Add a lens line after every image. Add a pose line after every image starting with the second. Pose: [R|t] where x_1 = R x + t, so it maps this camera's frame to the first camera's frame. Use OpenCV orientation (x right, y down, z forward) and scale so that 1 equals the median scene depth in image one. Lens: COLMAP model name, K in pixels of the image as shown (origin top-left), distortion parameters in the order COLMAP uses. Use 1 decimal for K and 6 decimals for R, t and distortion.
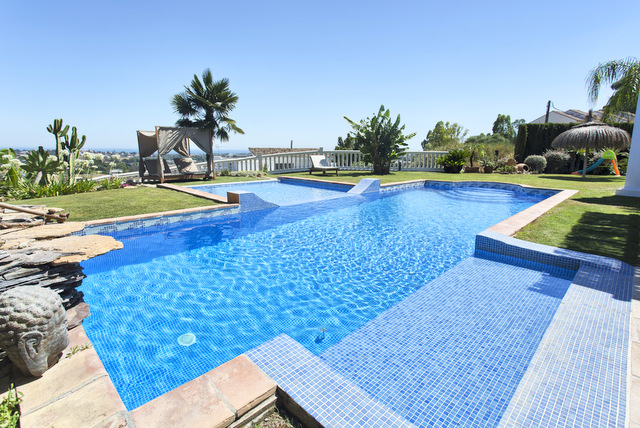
lens RADIAL K [[315.5, 0, 320.0], [0, 315.5, 214.0], [0, 0, 1]] dist [-0.000661, -0.000173]
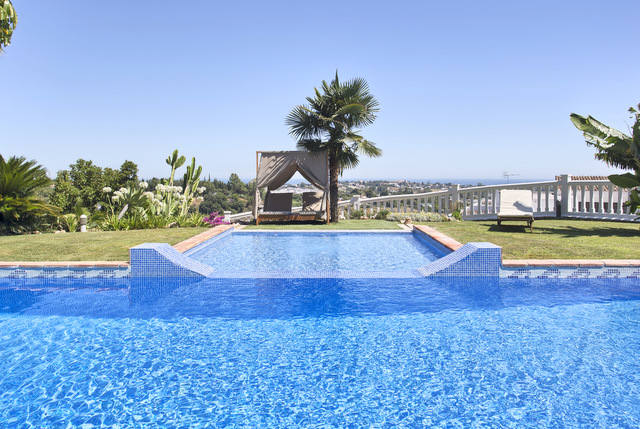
lens RADIAL K [[435.4, 0, 320.0], [0, 435.4, 214.5], [0, 0, 1]] dist [0.001660, 0.000490]
pose [[0.707184, 0.048544, -0.705361, 0.337582], [-0.134720, 0.988614, -0.067031, -0.065454], [0.694076, 0.142429, 0.705672, 0.331717]]
